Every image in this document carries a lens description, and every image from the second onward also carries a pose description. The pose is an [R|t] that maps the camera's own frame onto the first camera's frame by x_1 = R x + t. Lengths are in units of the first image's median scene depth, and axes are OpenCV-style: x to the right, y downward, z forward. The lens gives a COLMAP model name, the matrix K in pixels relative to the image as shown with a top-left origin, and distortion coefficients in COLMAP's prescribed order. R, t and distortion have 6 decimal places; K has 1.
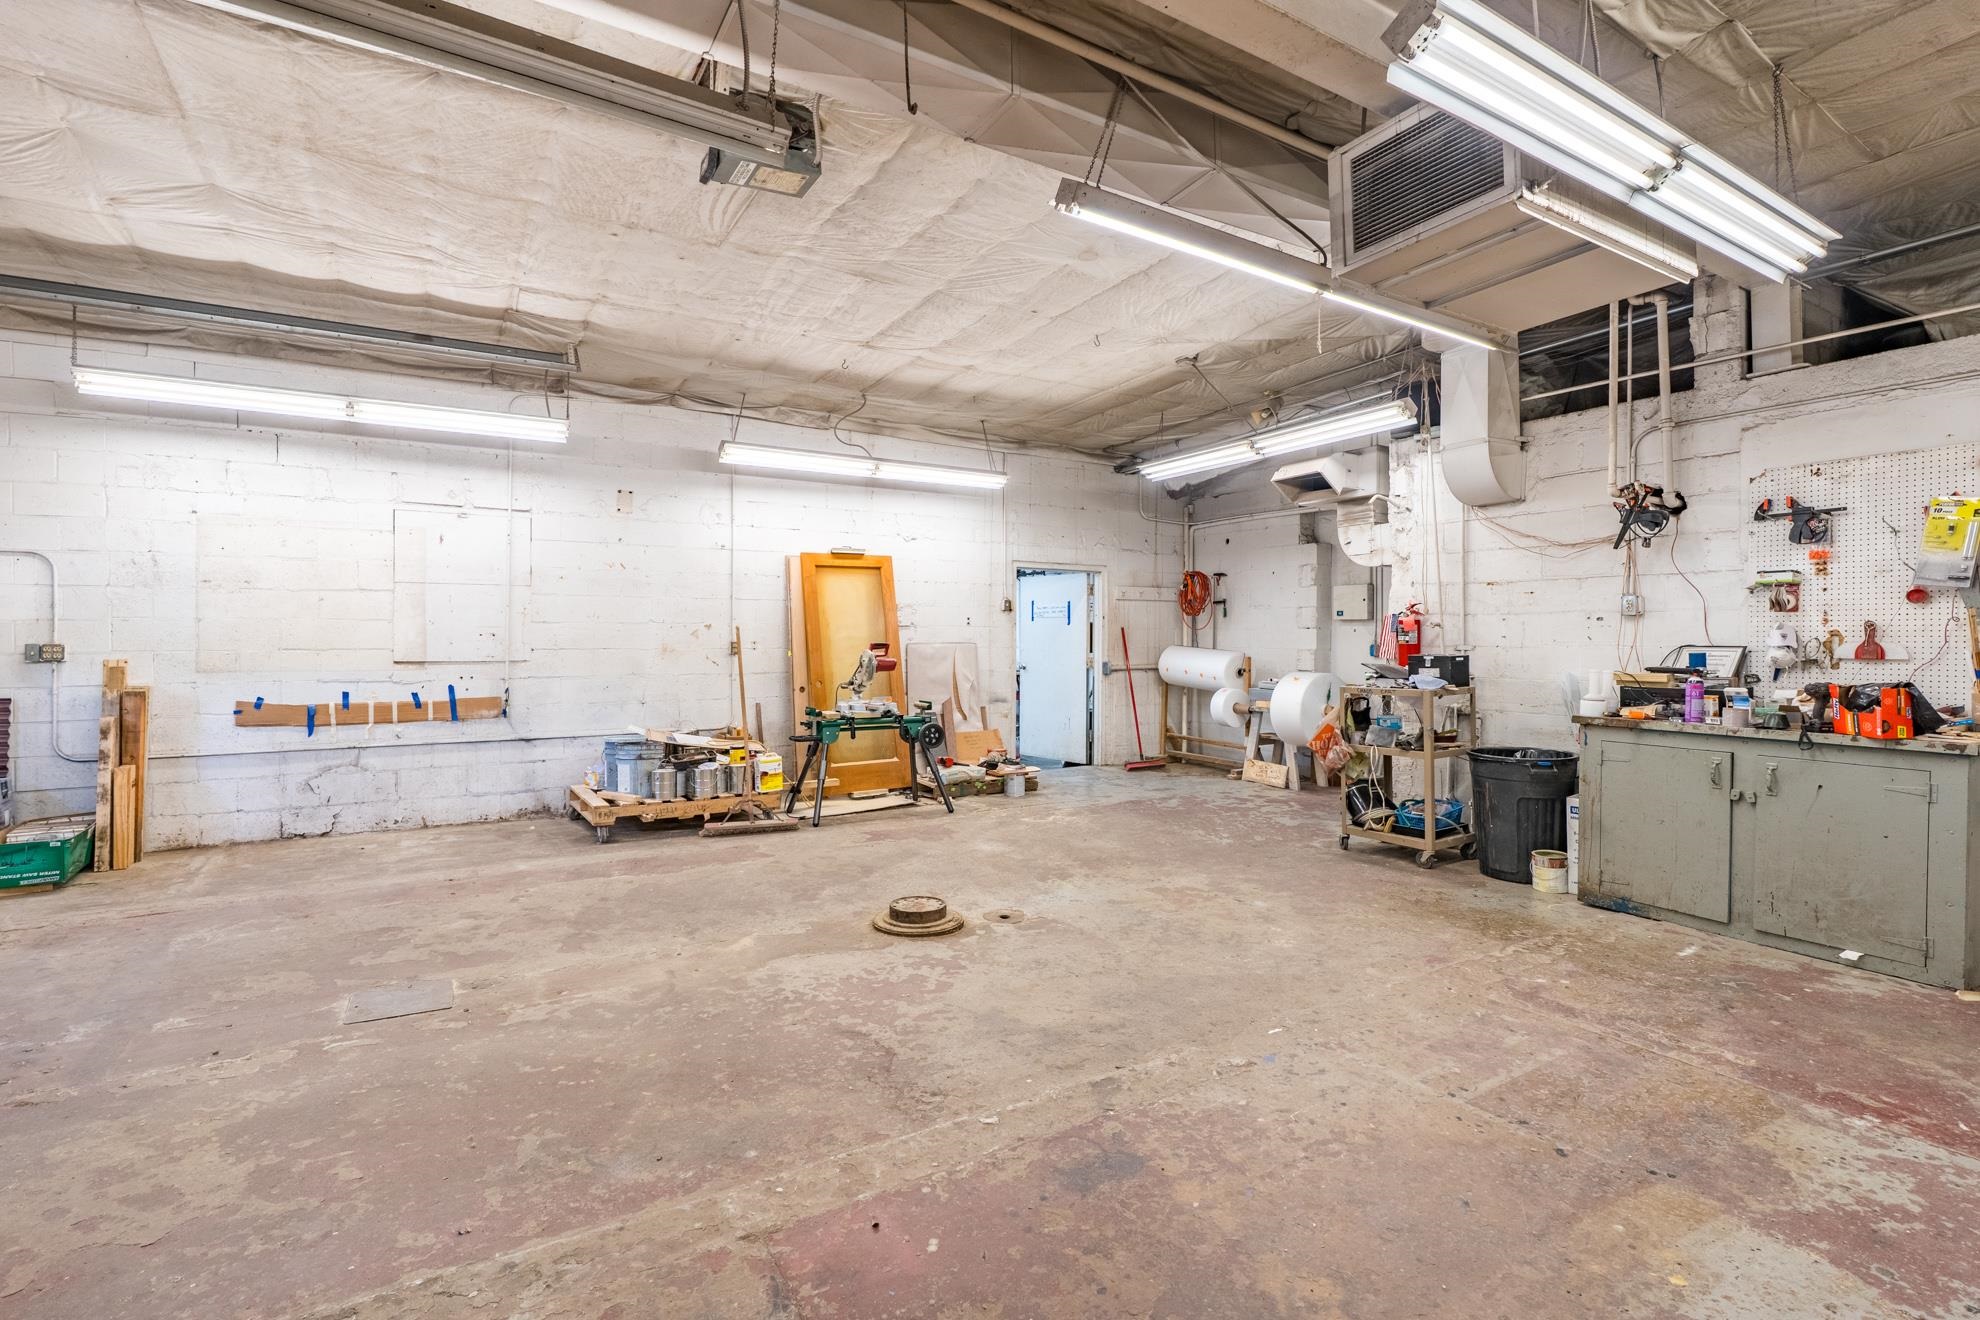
lens RADIAL K [[909.5, 0, 989.4], [0, 909.5, 644.9], [0, 0, 1]] dist [-0.003871, 0.000821]
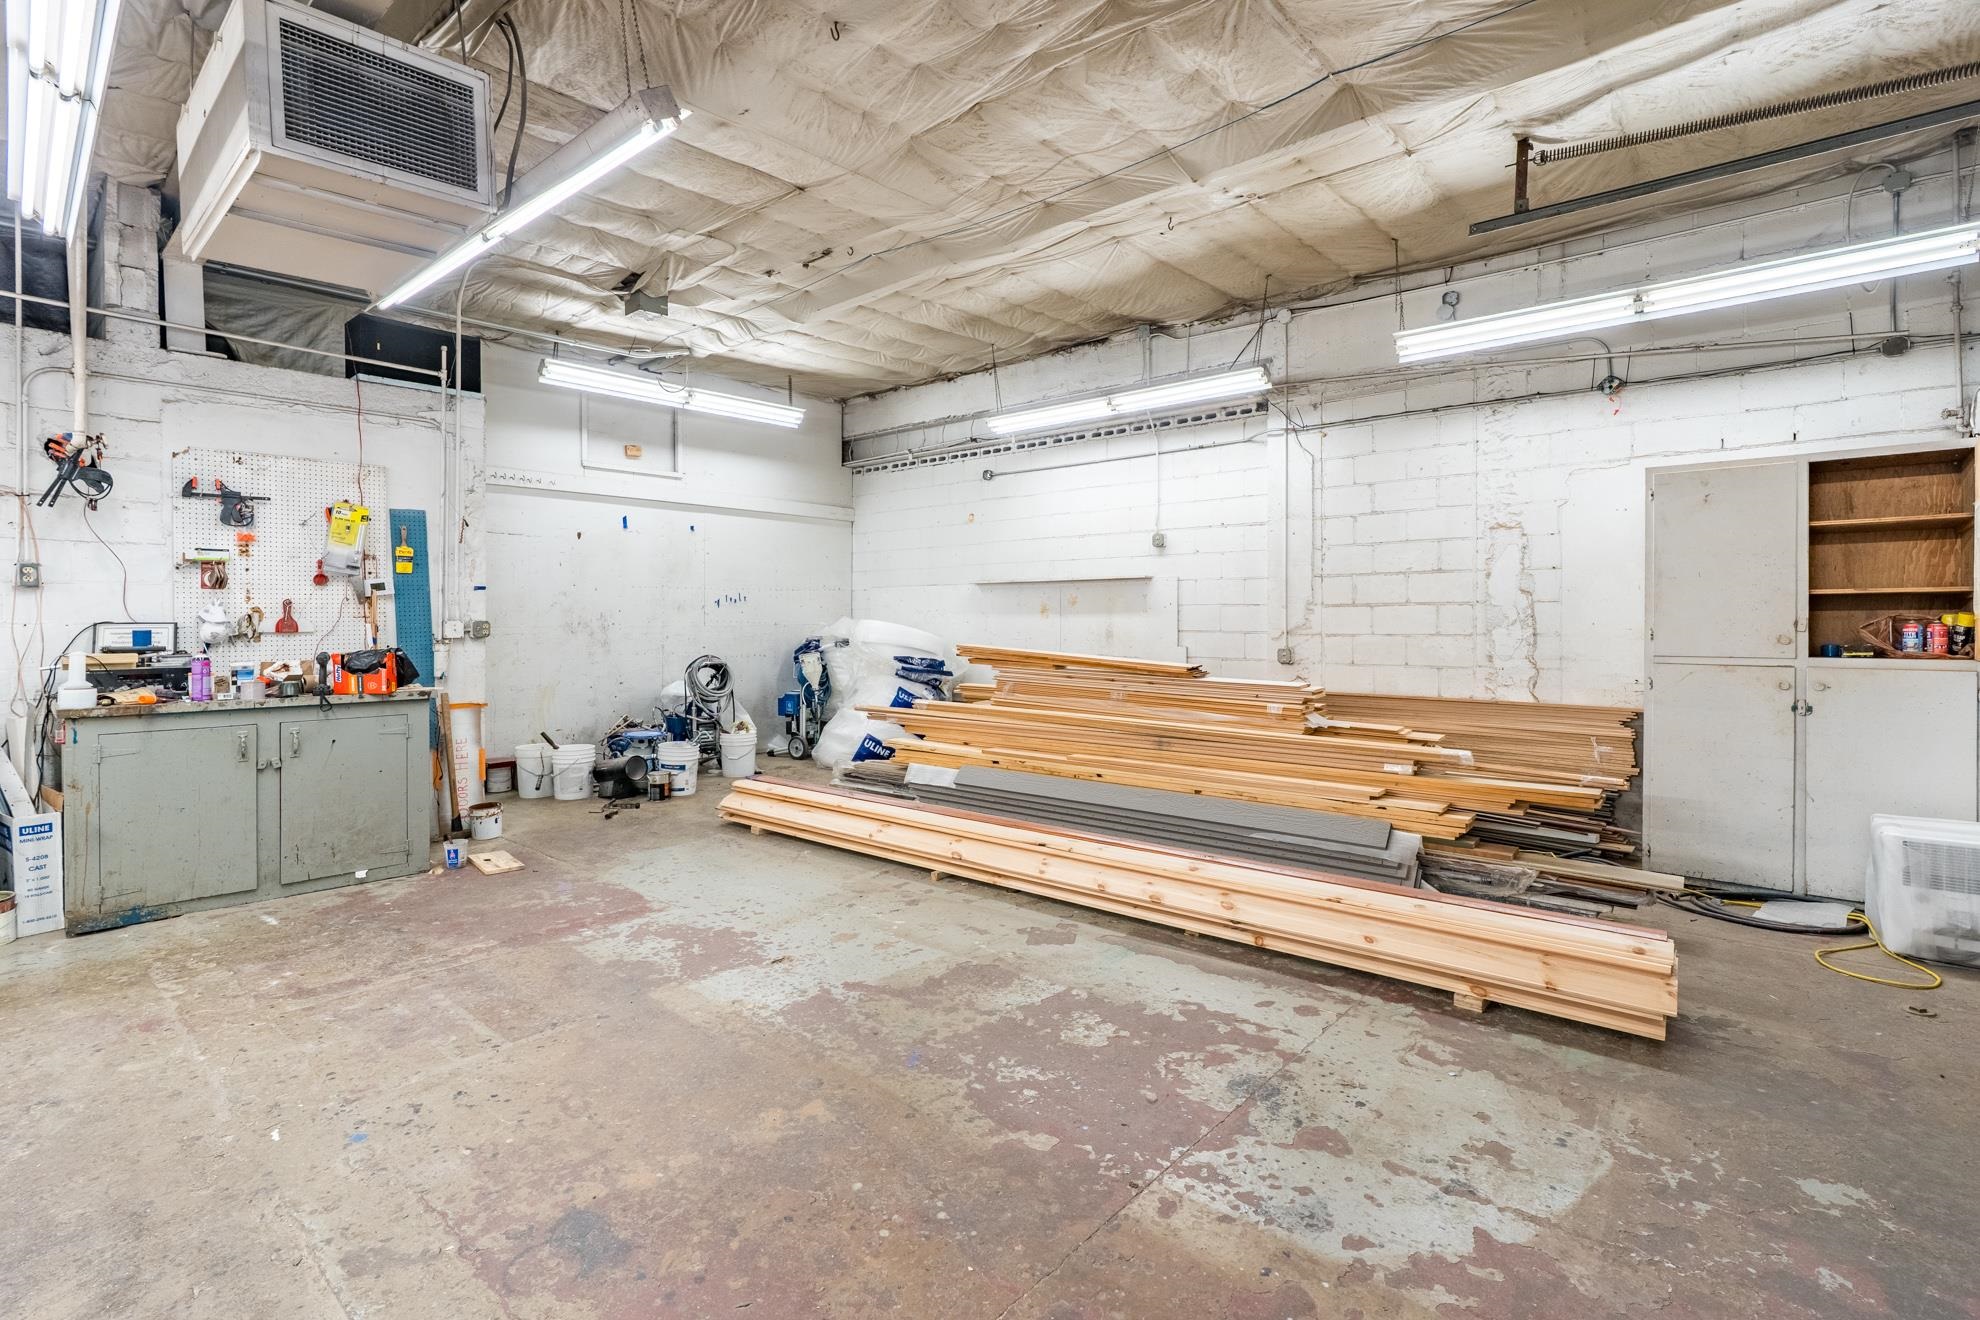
lens RADIAL K [[909.5, 0, 1029.1], [0, 909.5, 629.7], [0, 0, 1]] dist [-0.003871, 0.000821]
pose [[-0.308682, -0.015302, 0.951042, -0.468084], [0.009801, 0.999766, 0.019267, -0.000784], [-0.951115, 0.015269, -0.308460, 0.506188]]
